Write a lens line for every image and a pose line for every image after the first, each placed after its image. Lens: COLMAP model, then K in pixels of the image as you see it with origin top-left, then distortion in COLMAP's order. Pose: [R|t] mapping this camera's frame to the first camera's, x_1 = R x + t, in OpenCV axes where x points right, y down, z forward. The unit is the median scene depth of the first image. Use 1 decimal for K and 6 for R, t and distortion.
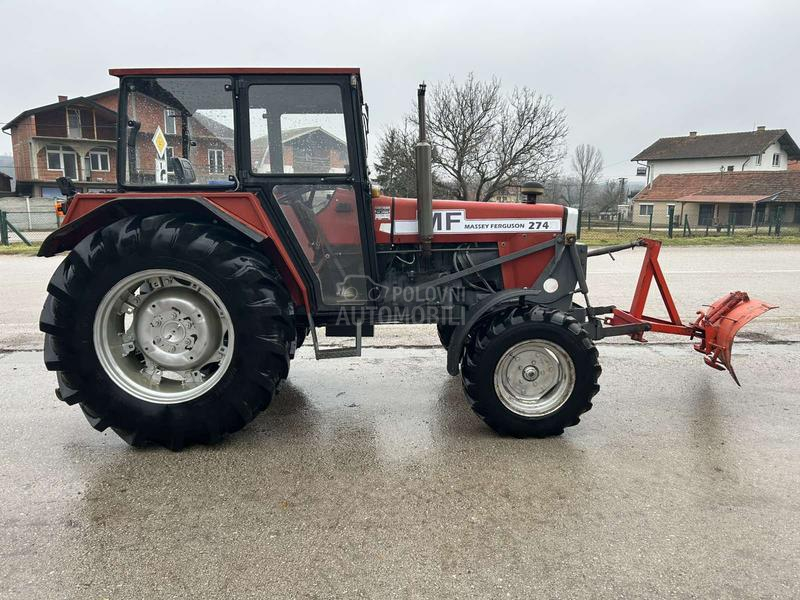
lens RADIAL K [[603.2, 0, 400.0], [0, 603.2, 300.0], [0, 0, 1]] dist [0.072540, -0.081442]
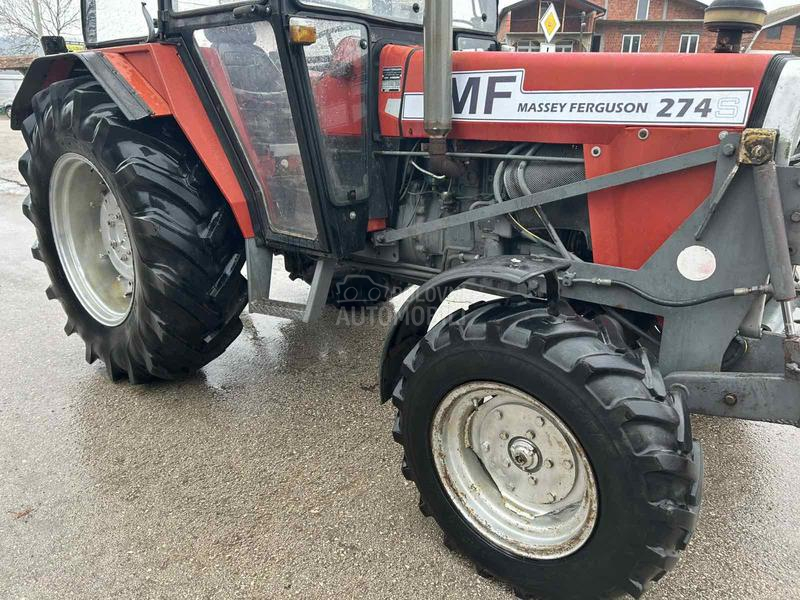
lens RADIAL K [[606.7, 0, 405.2], [0, 606.7, 298.4], [0, 0, 1]] dist [0.065257, -0.077922]
pose [[0.743319, 0.215225, -0.633368, 0.373296], [-0.116059, 0.973961, 0.194756, -0.058752], [0.658792, -0.071258, 0.748942, 0.571154]]
